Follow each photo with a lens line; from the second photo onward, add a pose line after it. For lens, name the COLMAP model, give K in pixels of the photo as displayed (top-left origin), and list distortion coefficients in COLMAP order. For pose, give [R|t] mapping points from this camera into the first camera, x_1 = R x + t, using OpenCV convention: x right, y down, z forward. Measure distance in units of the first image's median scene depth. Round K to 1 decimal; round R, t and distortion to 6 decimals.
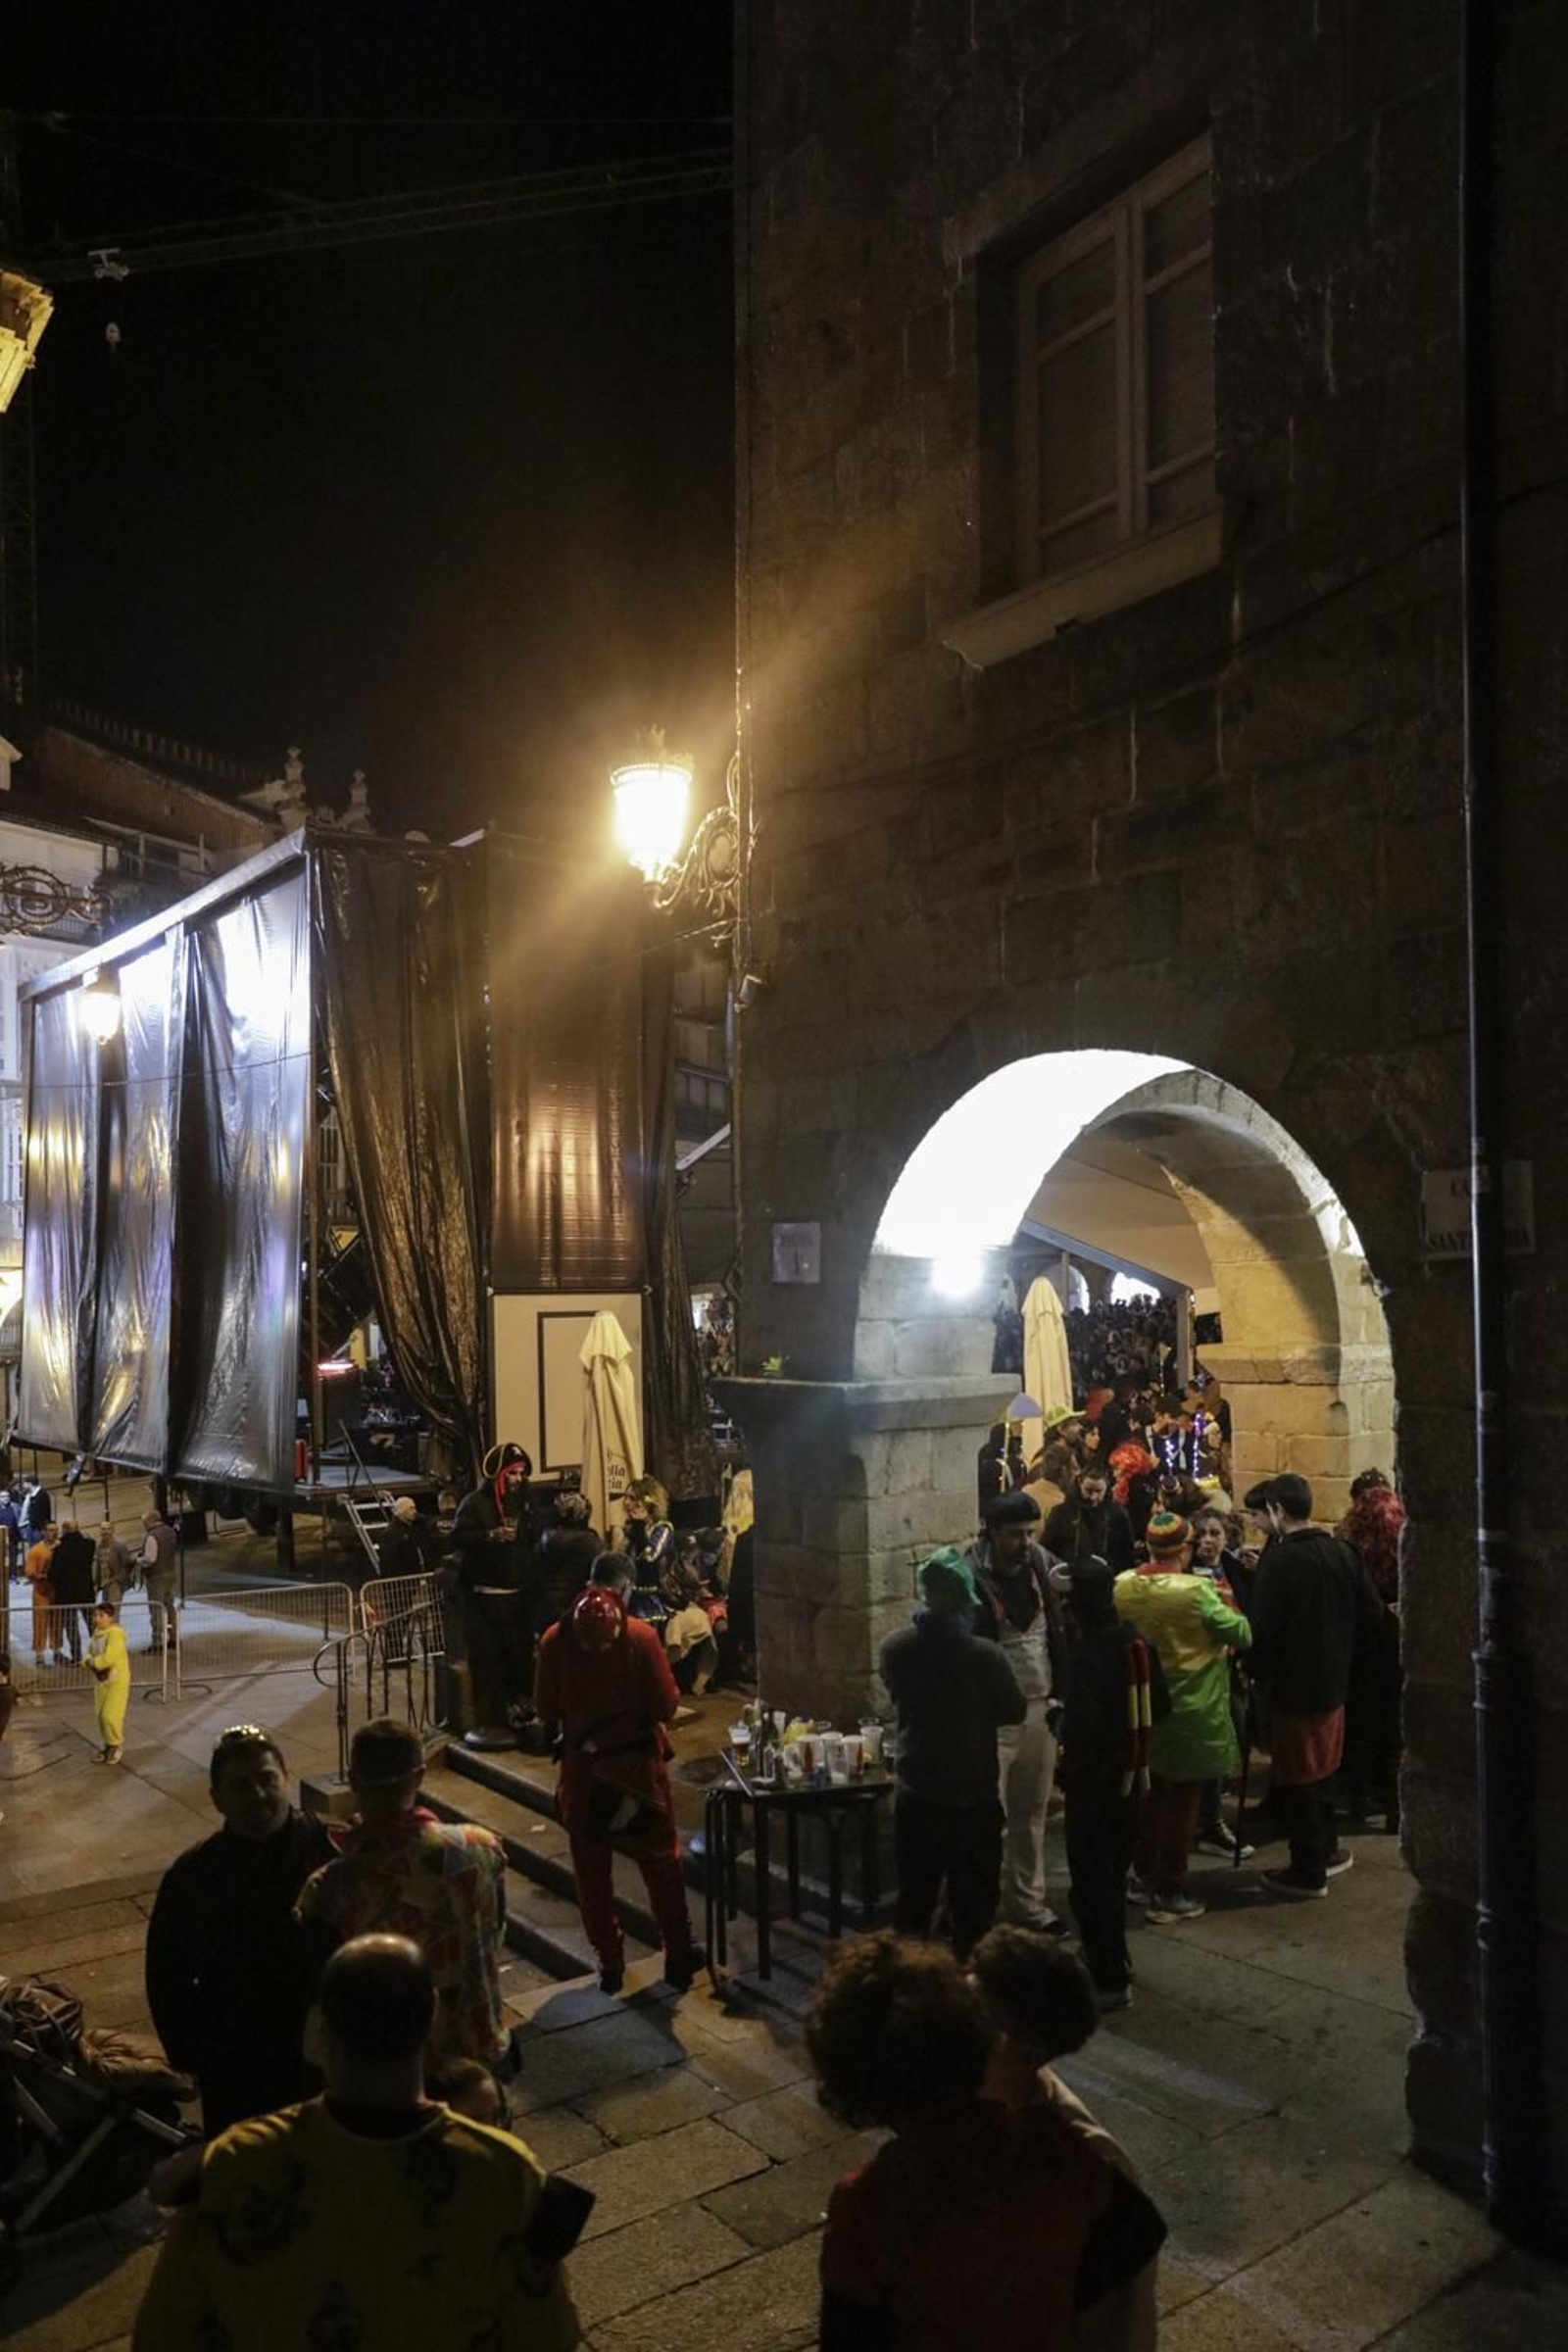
lens RADIAL K [[1667.9, 0, 788.1], [0, 1667.9, 1233.0], [0, 0, 1]] dist [-0.062327, 0.091880]
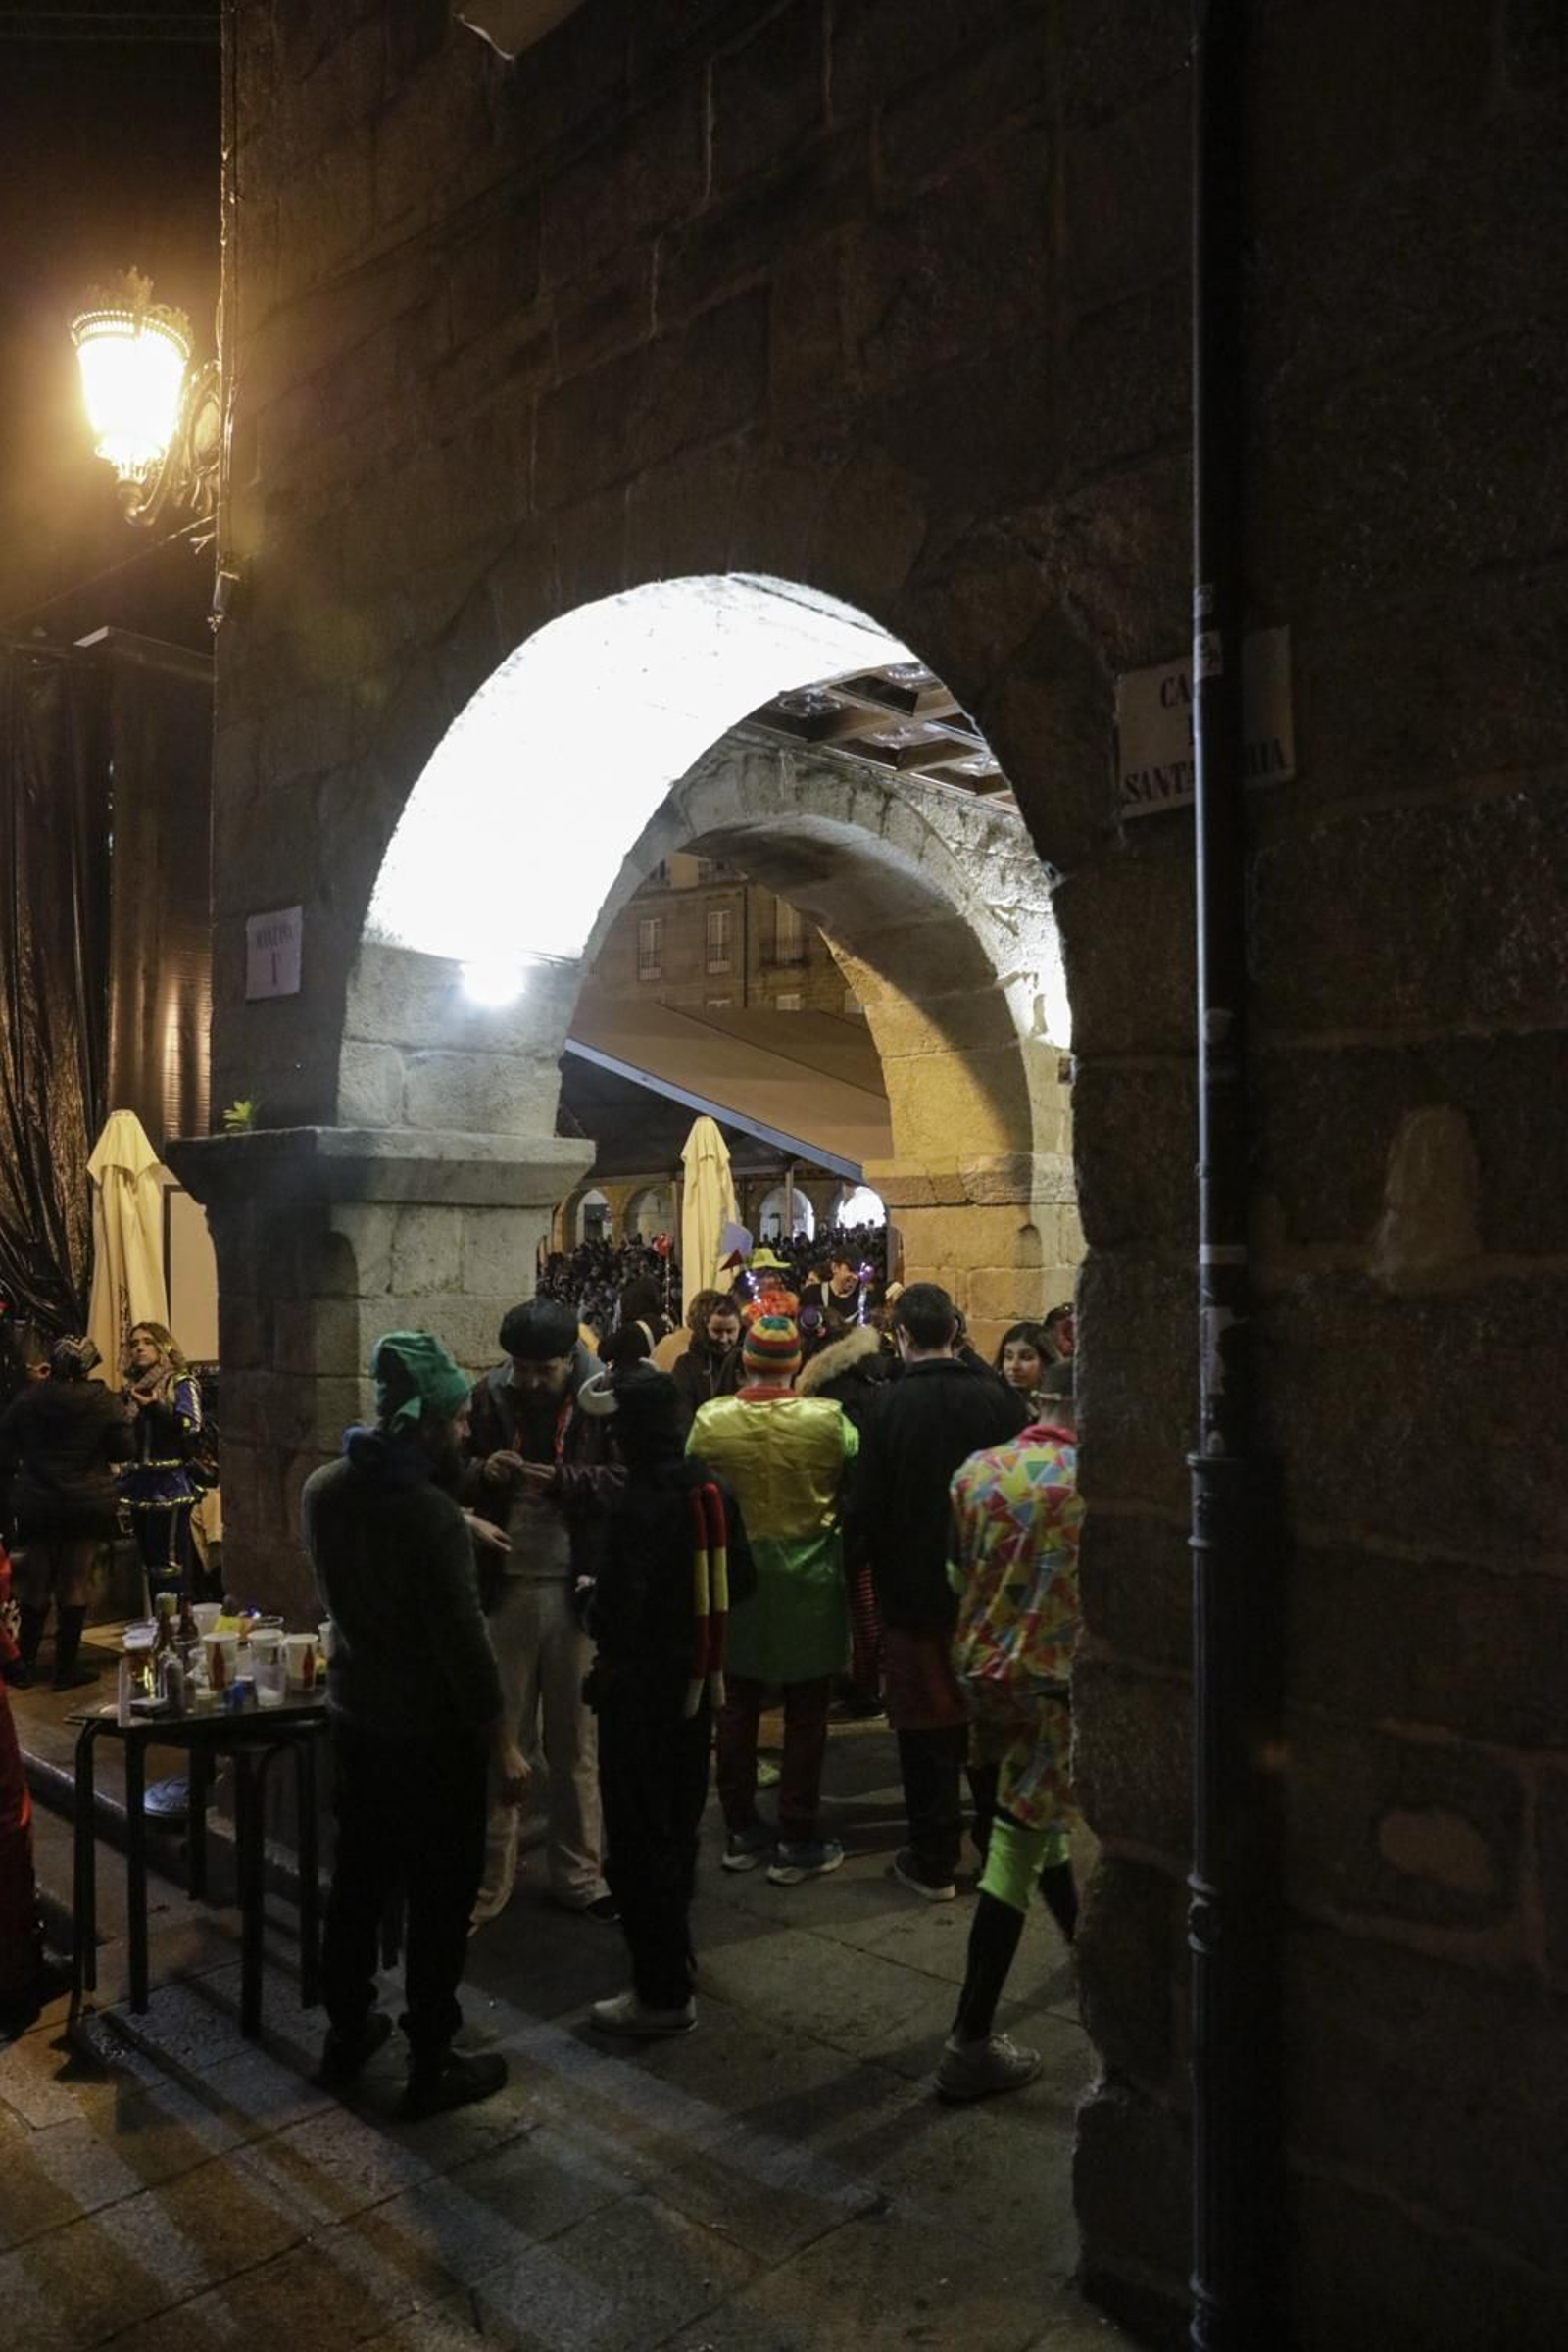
lens RADIAL K [[1543.2, 0, 784.0], [0, 1543.2, 1176.0], [0, 0, 1]] dist [-0.058572, 0.067180]
pose [[0.990756, 0.022254, 0.133815, 0.145496], [-0.018990, 0.999491, -0.025618, 0.128575], [-0.134317, 0.022840, 0.990675, 0.351867]]
